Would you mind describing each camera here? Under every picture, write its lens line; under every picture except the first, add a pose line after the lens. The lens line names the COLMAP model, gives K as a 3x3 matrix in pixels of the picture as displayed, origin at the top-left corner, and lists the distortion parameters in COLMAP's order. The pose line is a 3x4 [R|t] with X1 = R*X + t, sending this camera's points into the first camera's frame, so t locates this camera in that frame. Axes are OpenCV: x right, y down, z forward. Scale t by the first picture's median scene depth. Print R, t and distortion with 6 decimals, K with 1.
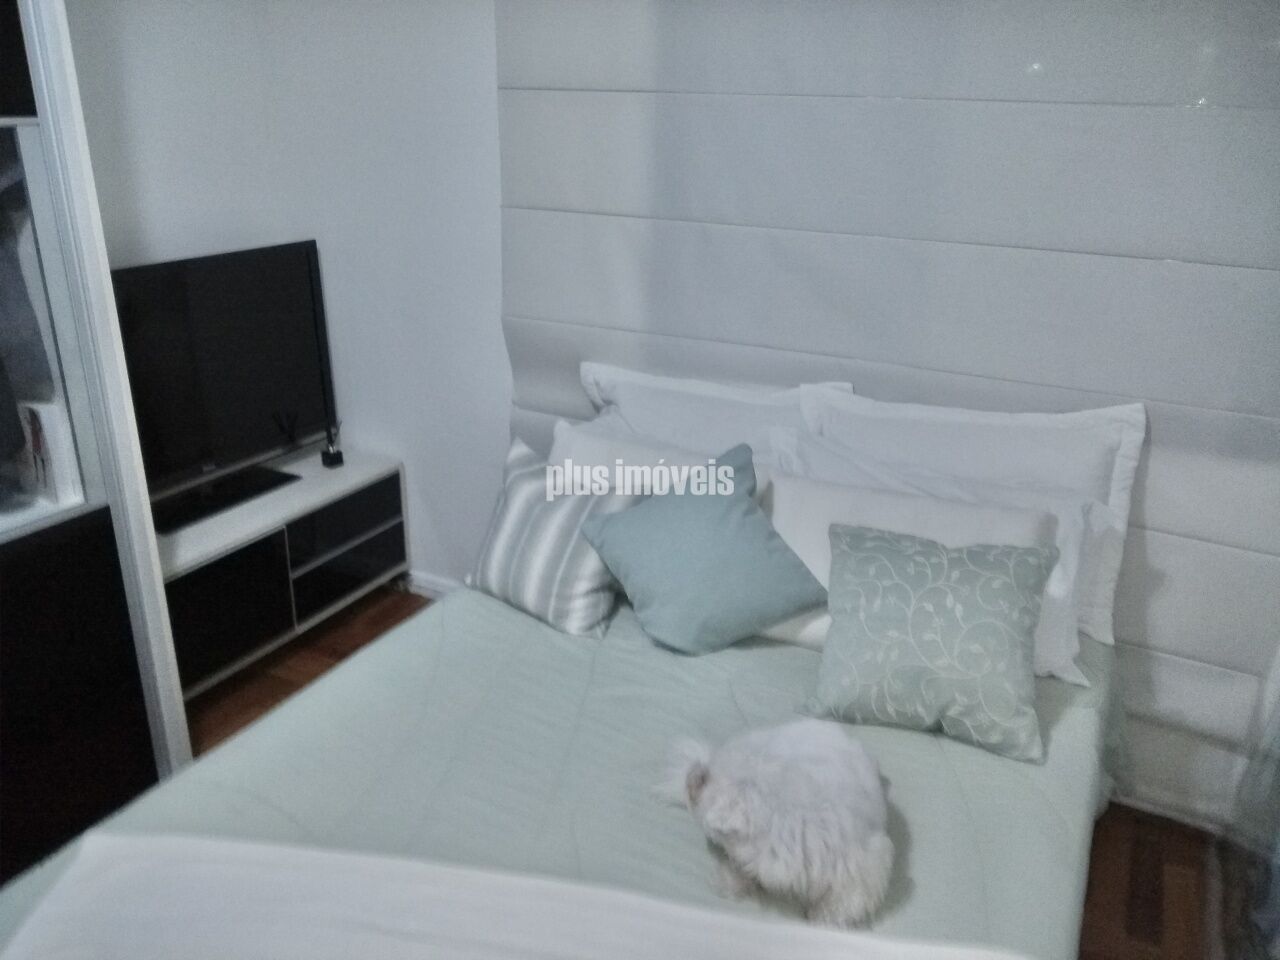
lens RADIAL K [[980.5, 0, 636.4], [0, 980.5, 482.4], [0, 0, 1]] dist [0.072324, -0.090784]
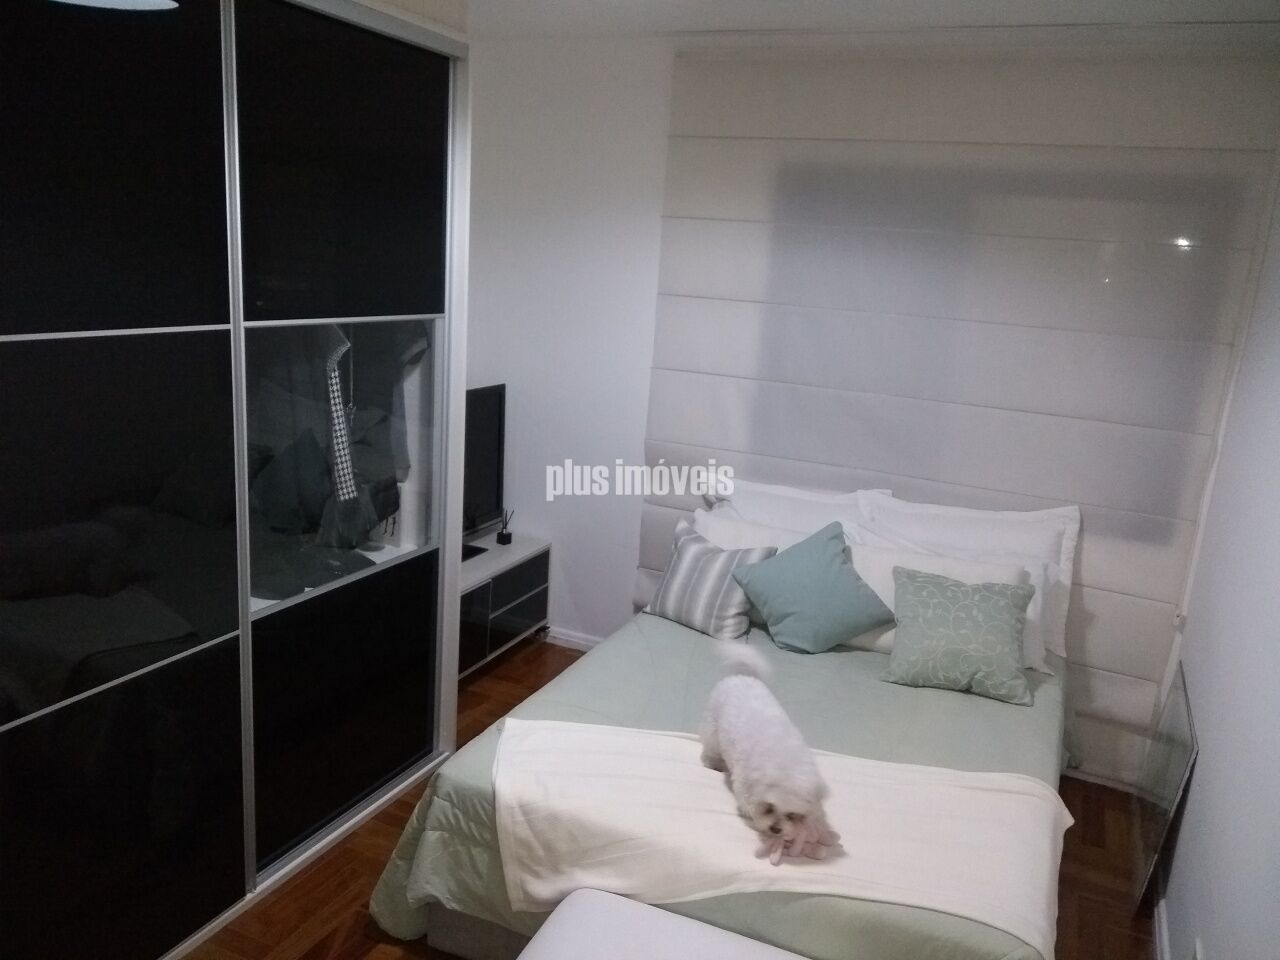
lens RADIAL K [[980.5, 0, 636.4], [0, 980.5, 482.4], [0, 0, 1]] dist [0.072324, -0.090784]
pose [[0.997455, 0.032708, 0.063354, -0.309422], [-0.023535, 0.989805, -0.140474, 0.125601], [-0.067303, 0.138626, 0.988055, -0.548899]]
